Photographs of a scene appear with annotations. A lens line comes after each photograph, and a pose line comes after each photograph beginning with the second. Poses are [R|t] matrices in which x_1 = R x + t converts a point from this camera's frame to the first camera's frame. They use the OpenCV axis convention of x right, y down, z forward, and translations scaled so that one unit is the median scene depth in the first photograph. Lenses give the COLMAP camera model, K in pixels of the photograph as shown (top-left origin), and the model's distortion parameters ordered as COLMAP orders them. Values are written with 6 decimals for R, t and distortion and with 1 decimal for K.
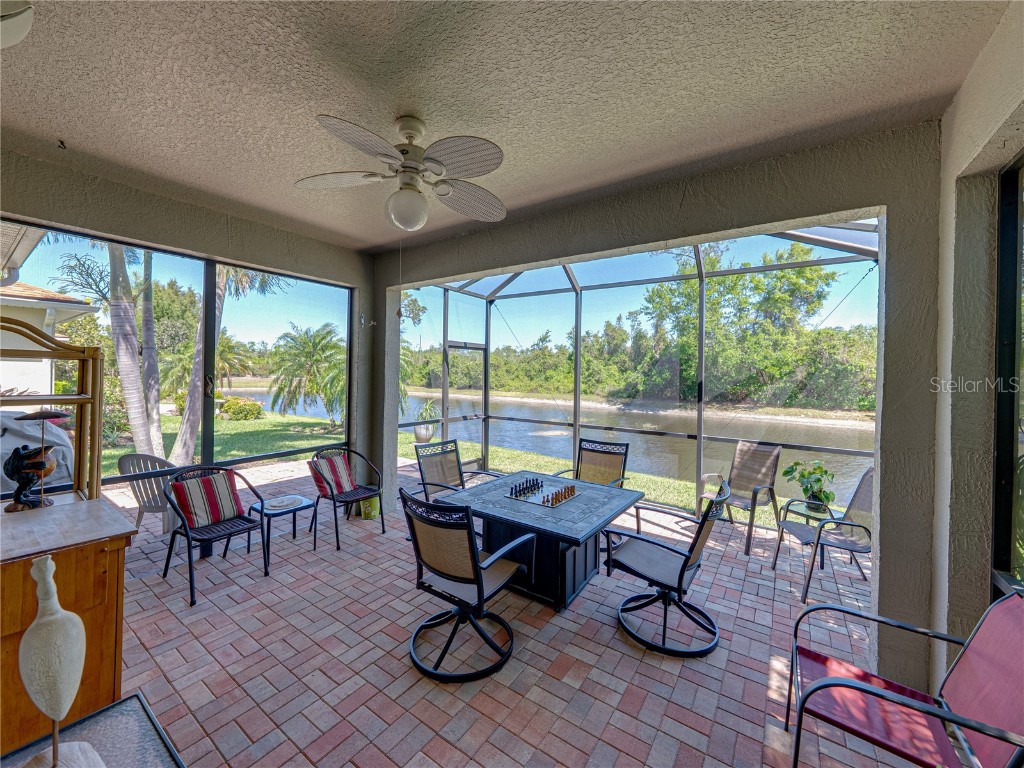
lens RADIAL K [[377.4, 0, 540.1], [0, 377.4, 375.2], [0, 0, 1]] dist [0.000358, 0.000054]
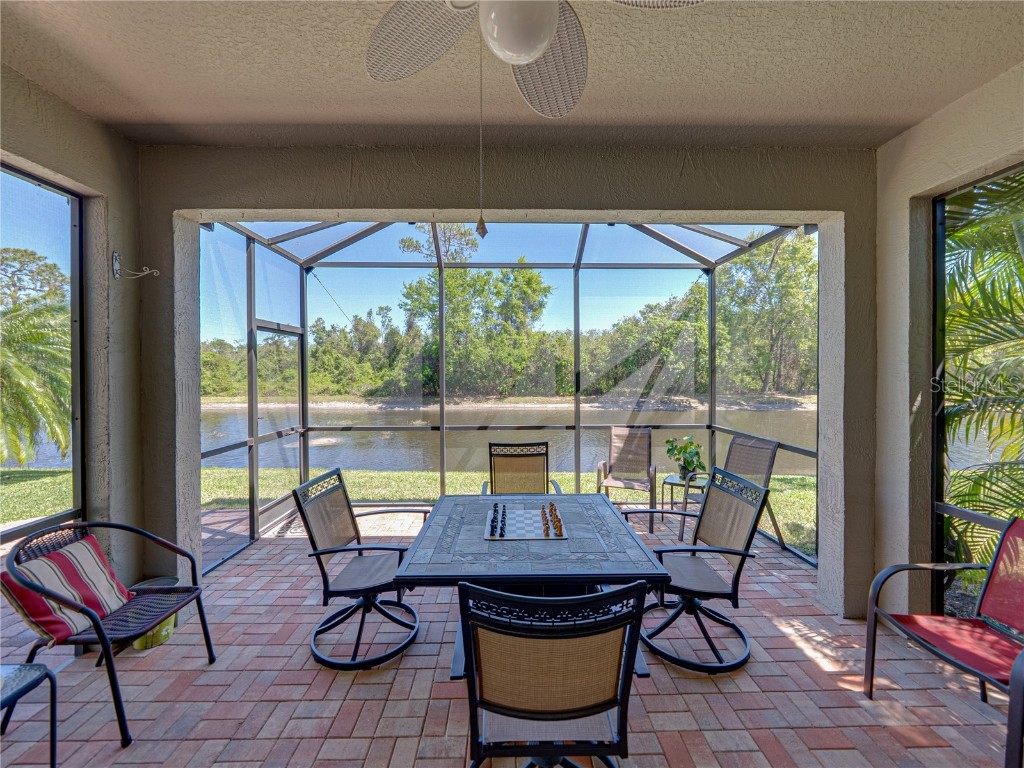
lens RADIAL K [[376.4, 0, 511.6], [0, 376.4, 376.5], [0, 0, 1]] dist [-0.001088, -0.000133]
pose [[0.841572, -0.029119, 0.539360, -0.211806], [0.023012, 0.999572, 0.018058, 0.005918], [-0.539655, -0.002785, 0.841882, 0.201780]]
